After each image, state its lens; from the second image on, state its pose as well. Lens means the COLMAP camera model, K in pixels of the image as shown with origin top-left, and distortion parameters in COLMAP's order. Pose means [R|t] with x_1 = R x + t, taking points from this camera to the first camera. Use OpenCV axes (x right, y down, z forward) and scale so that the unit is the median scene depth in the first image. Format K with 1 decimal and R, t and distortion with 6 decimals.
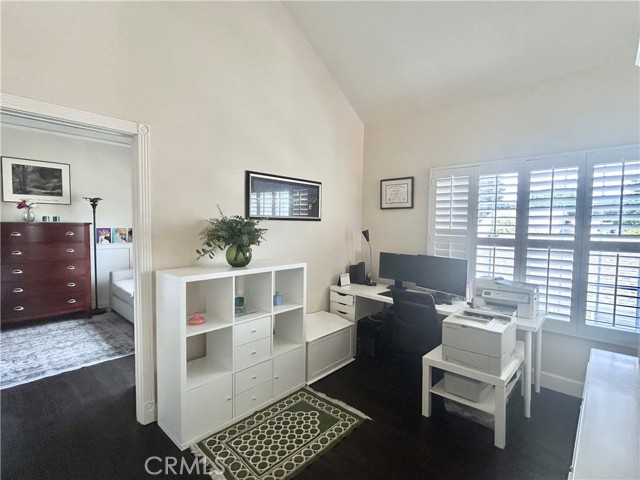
lens RADIAL K [[313.3, 0, 320.0], [0, 313.3, 240.0], [0, 0, 1]] dist [-0.001770, 0.001078]
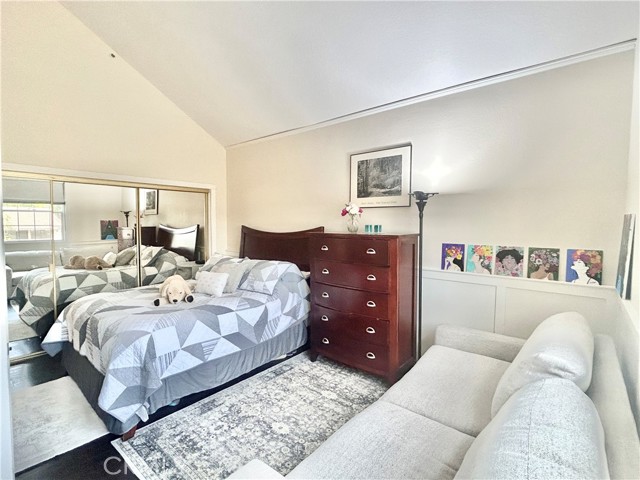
lens RADIAL K [[313.3, 0, 320.0], [0, 313.3, 240.0], [0, 0, 1]] dist [-0.001770, 0.001078]
pose [[0.049093, 0.040965, -0.997954, -0.158551], [-0.055031, 0.997752, 0.038250, -0.062055], [0.997277, 0.053041, 0.051237, 0.845118]]
